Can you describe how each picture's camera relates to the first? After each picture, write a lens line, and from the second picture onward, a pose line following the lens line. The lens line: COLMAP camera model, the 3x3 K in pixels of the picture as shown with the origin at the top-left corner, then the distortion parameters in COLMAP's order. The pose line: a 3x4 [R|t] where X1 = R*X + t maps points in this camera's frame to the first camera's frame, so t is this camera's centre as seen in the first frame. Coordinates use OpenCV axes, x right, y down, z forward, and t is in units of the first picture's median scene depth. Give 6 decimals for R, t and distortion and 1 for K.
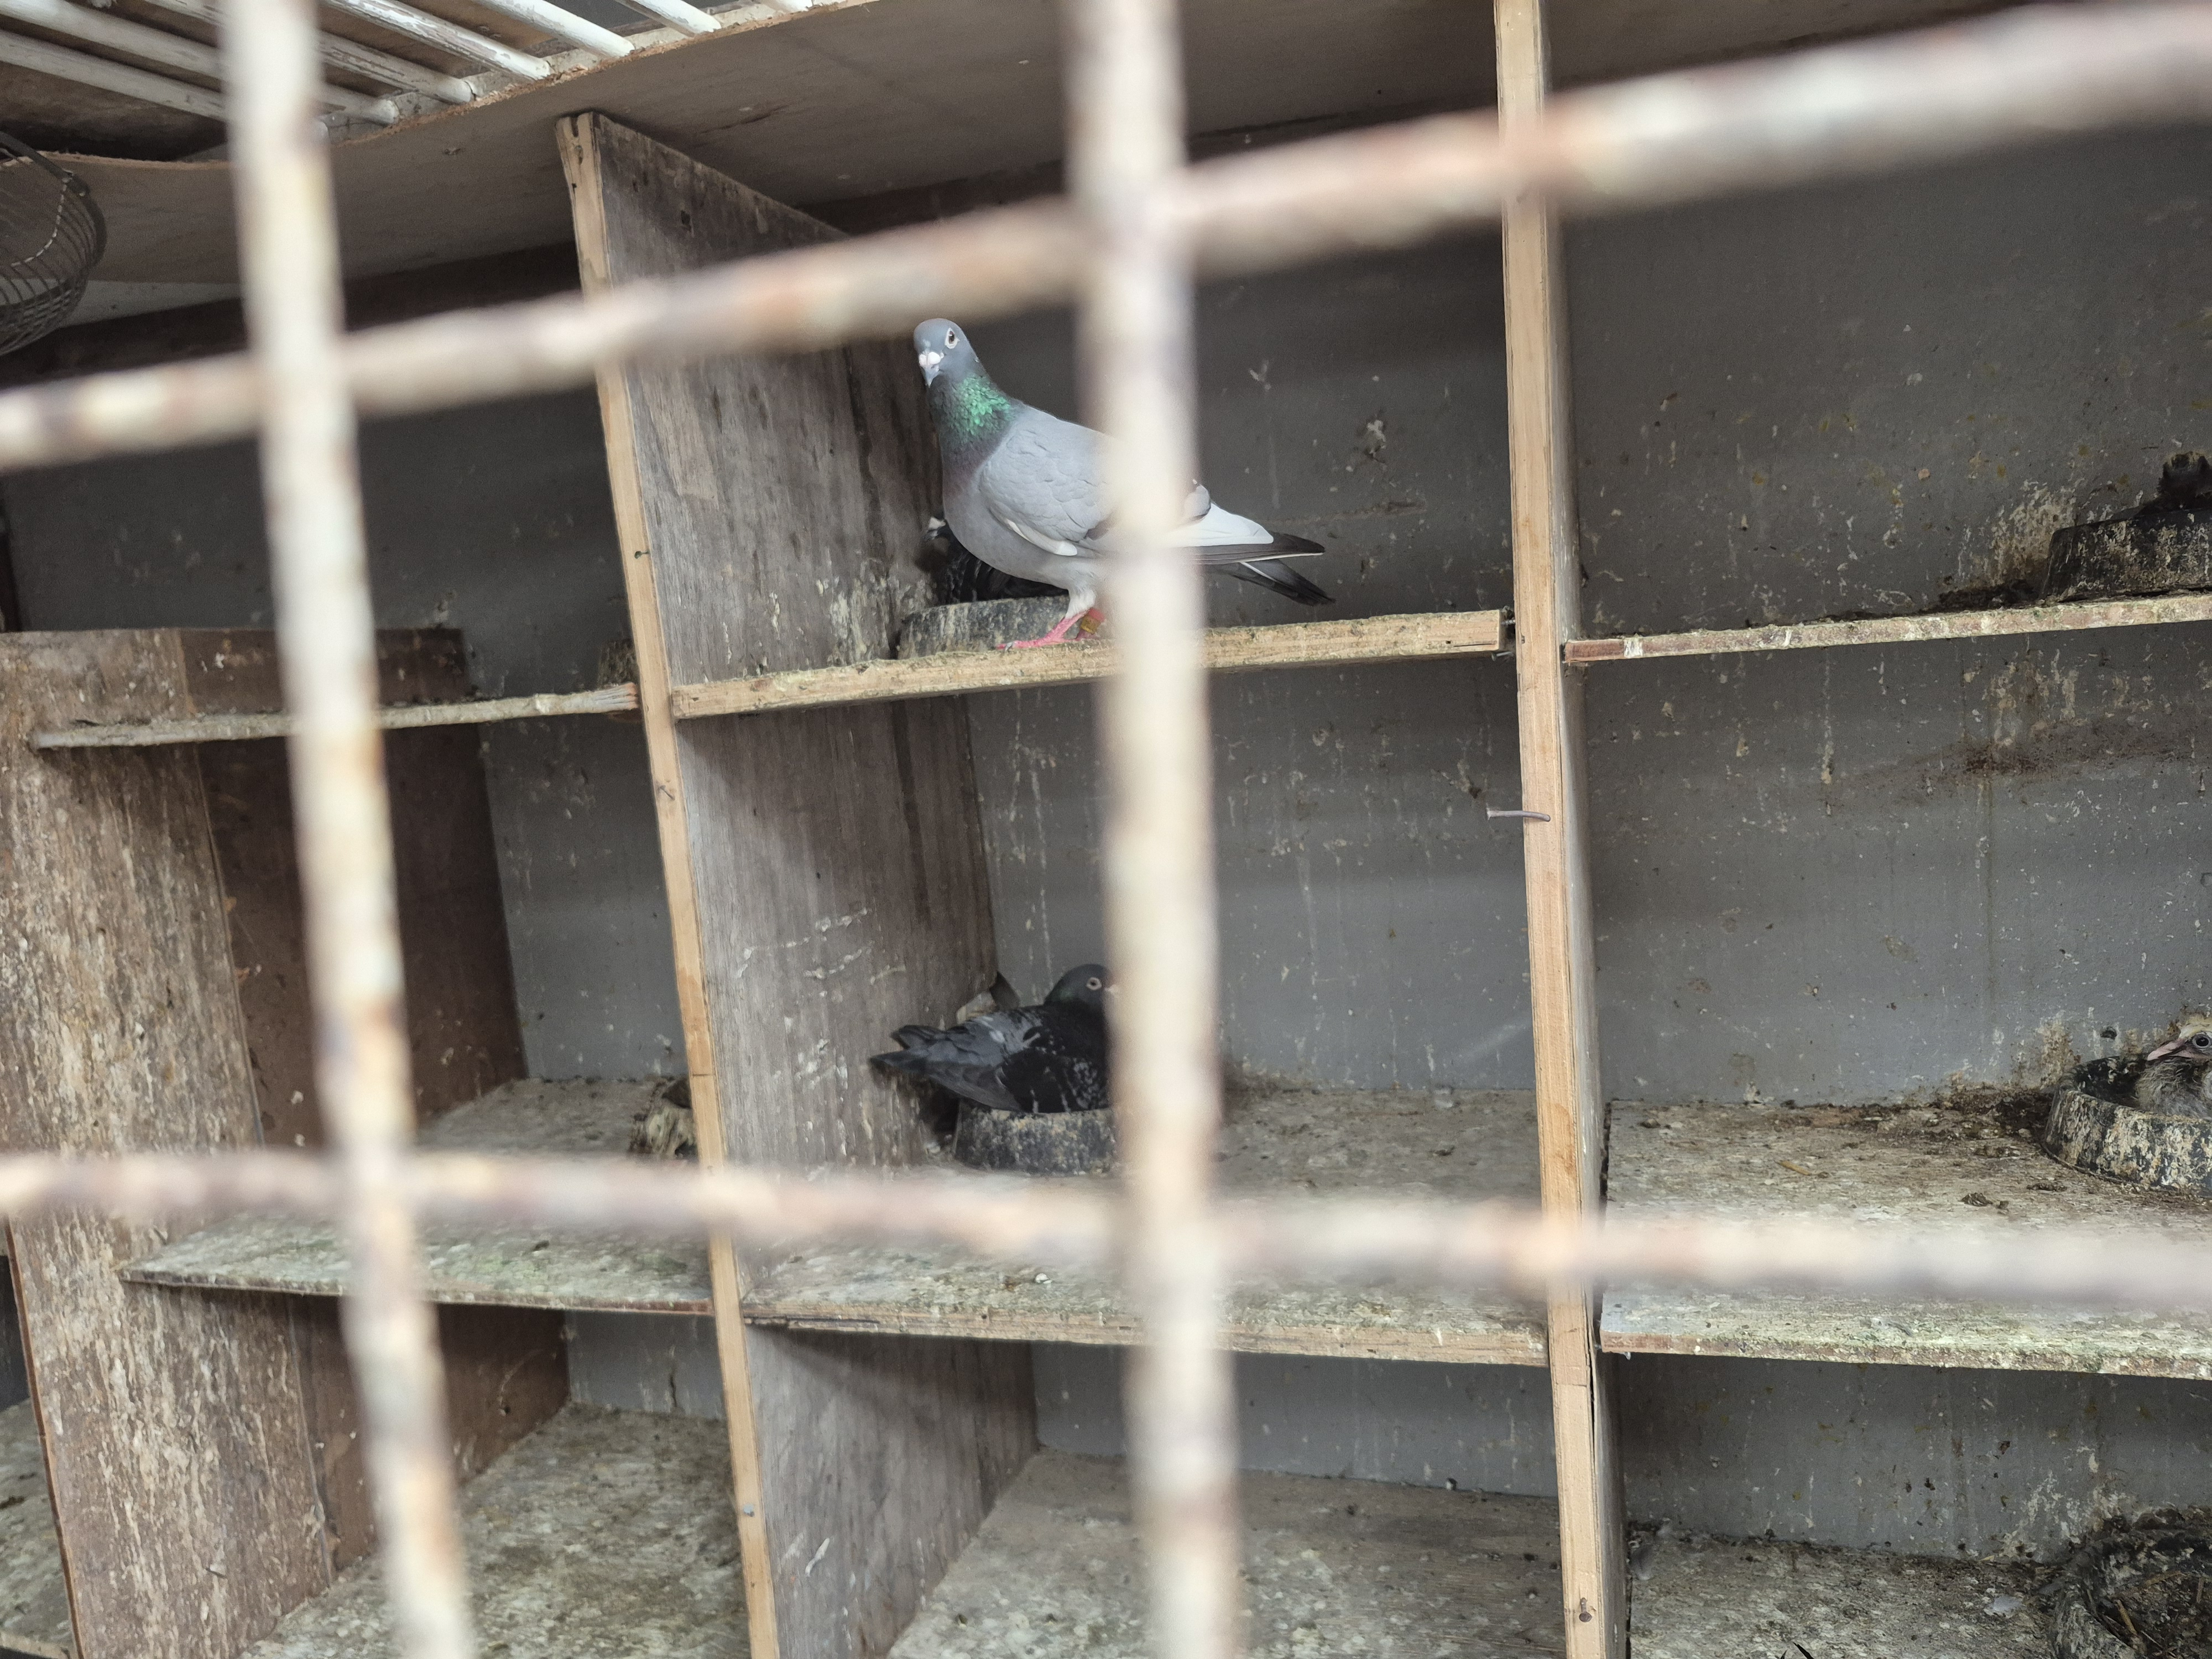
lens RADIAL K [[1544.2, 0, 1115.9], [0, 1544.2, 822.9], [0, 0, 1]] dist [0.003594, -0.004972]
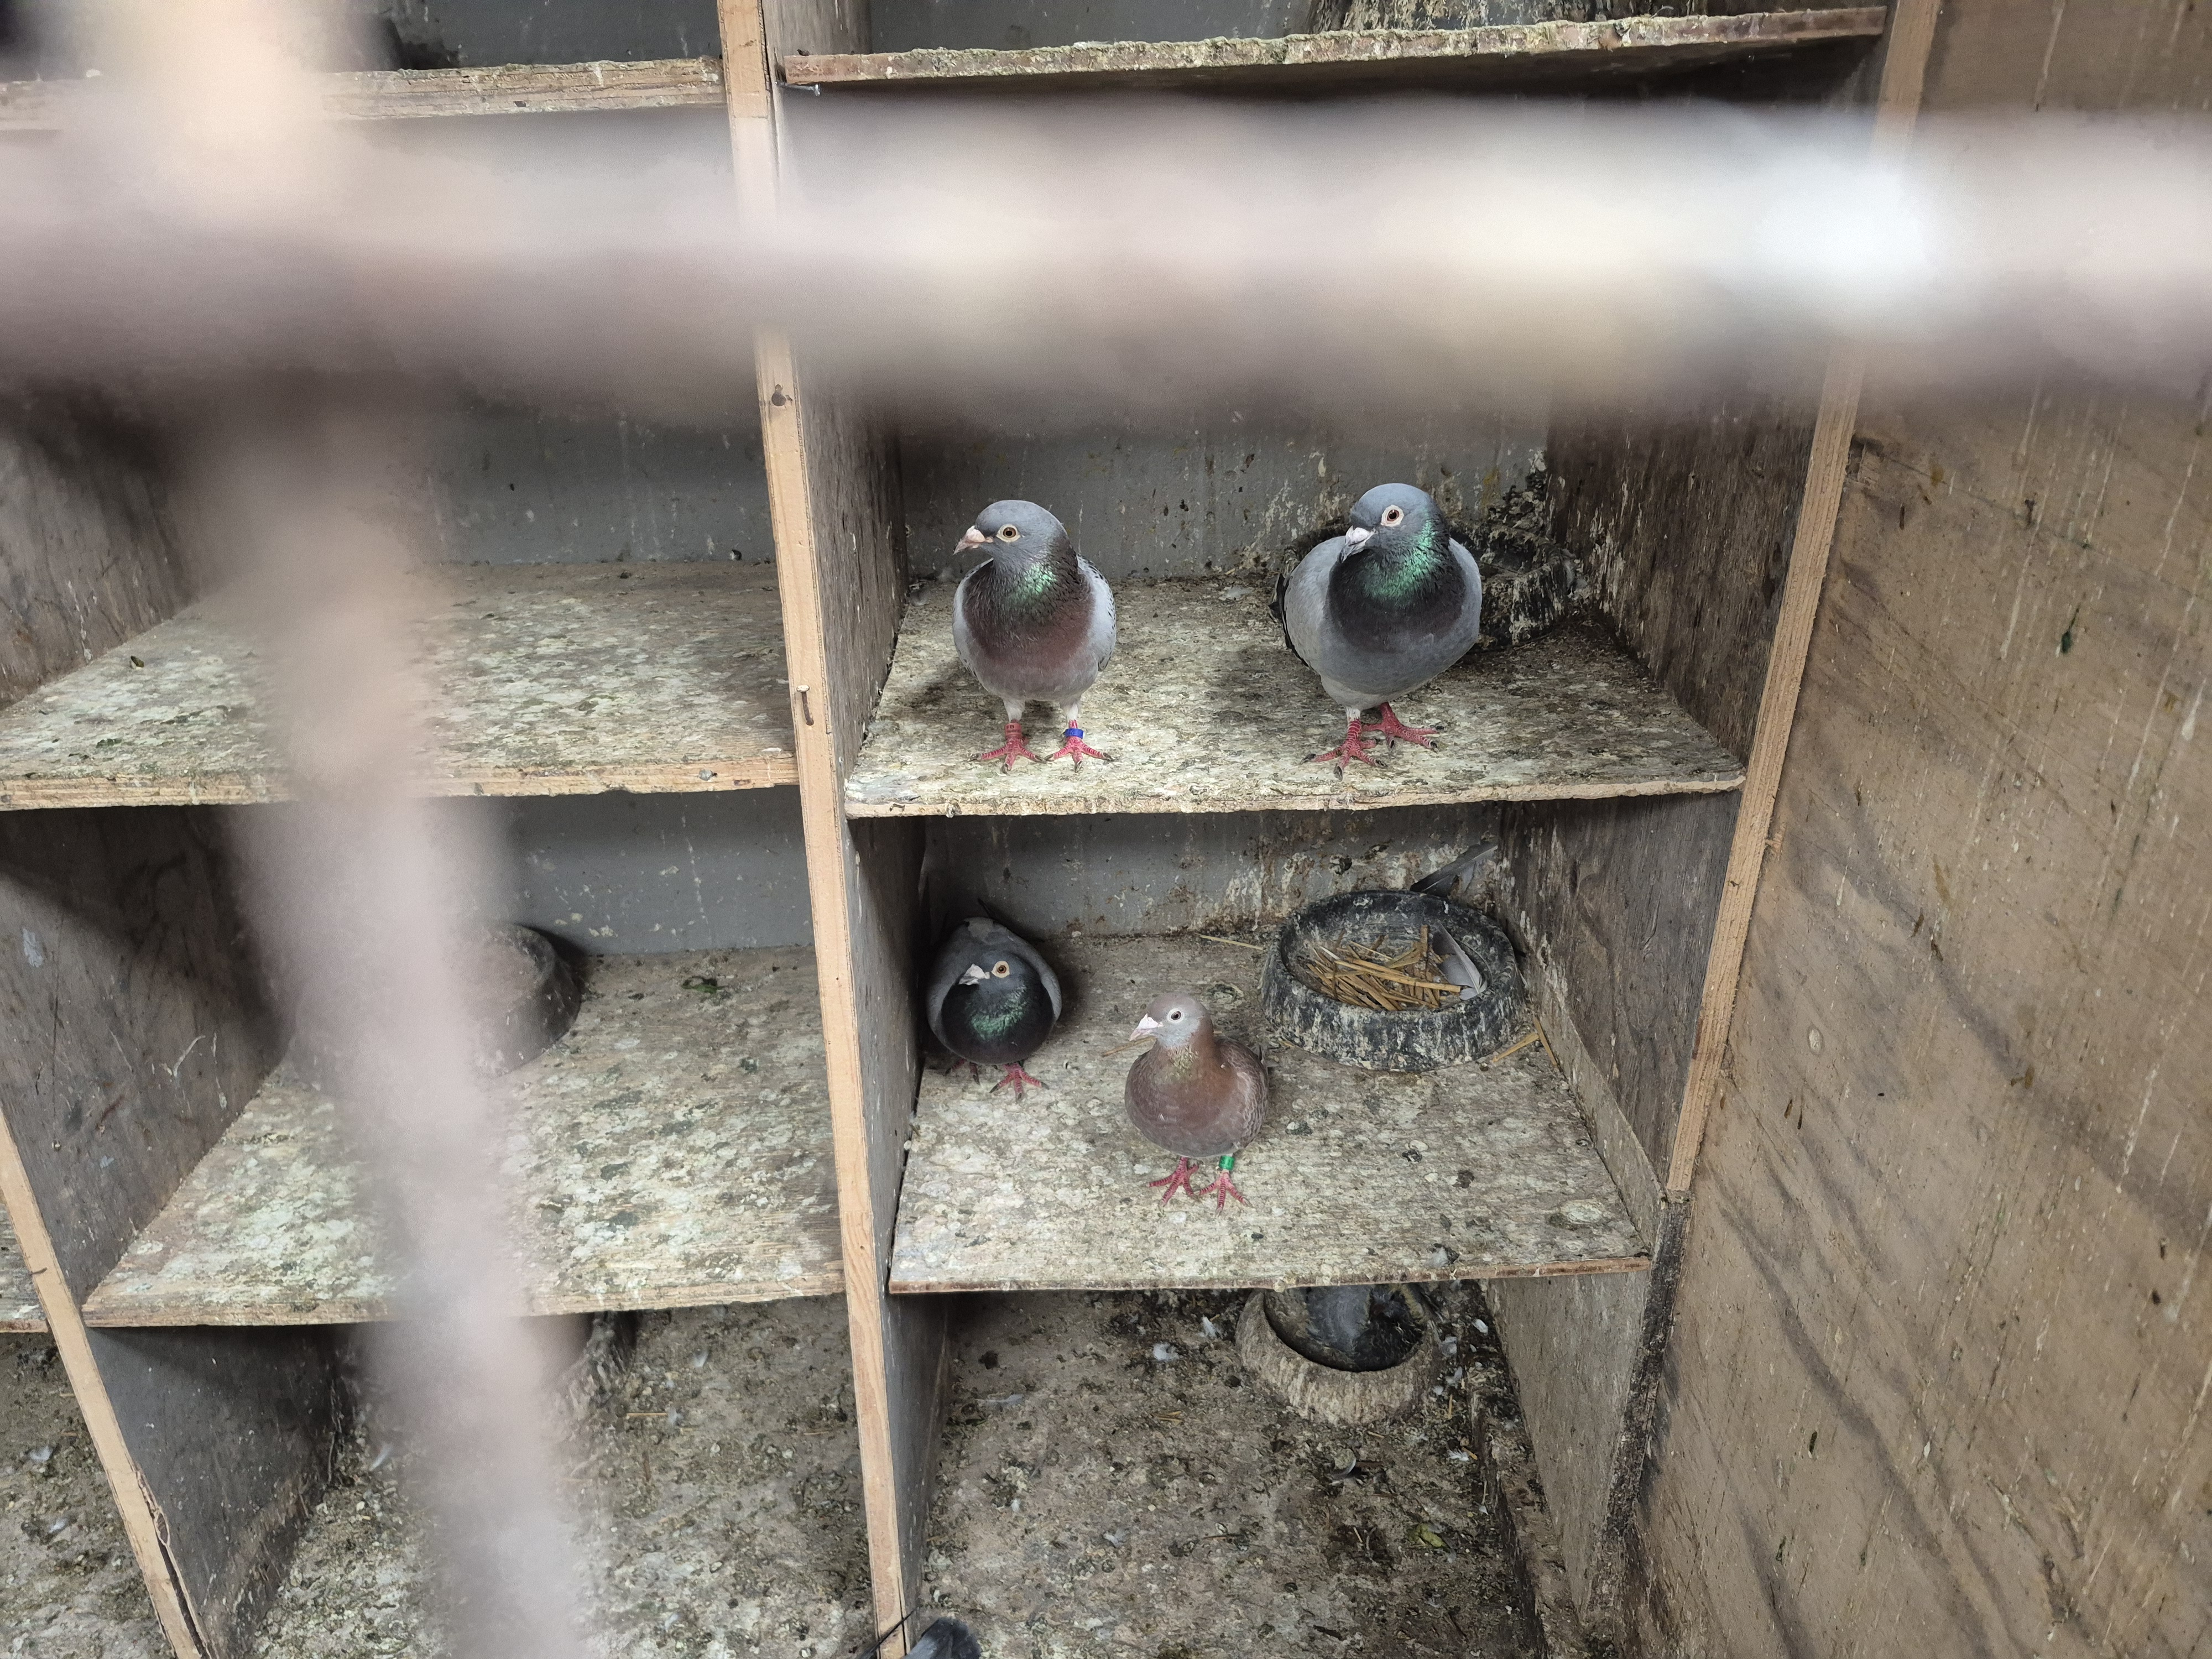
lens RADIAL K [[1518.7, 0, 1095.6], [0, 1518.7, 845.7], [0, 0, 1]] dist [0.101741, -0.150716]
pose [[0.939541, -0.081040, 0.332710, 0.108791], [-0.030137, 0.948254, 0.316078, 0.329767], [-0.341109, -0.306995, 0.888481, 0.028173]]
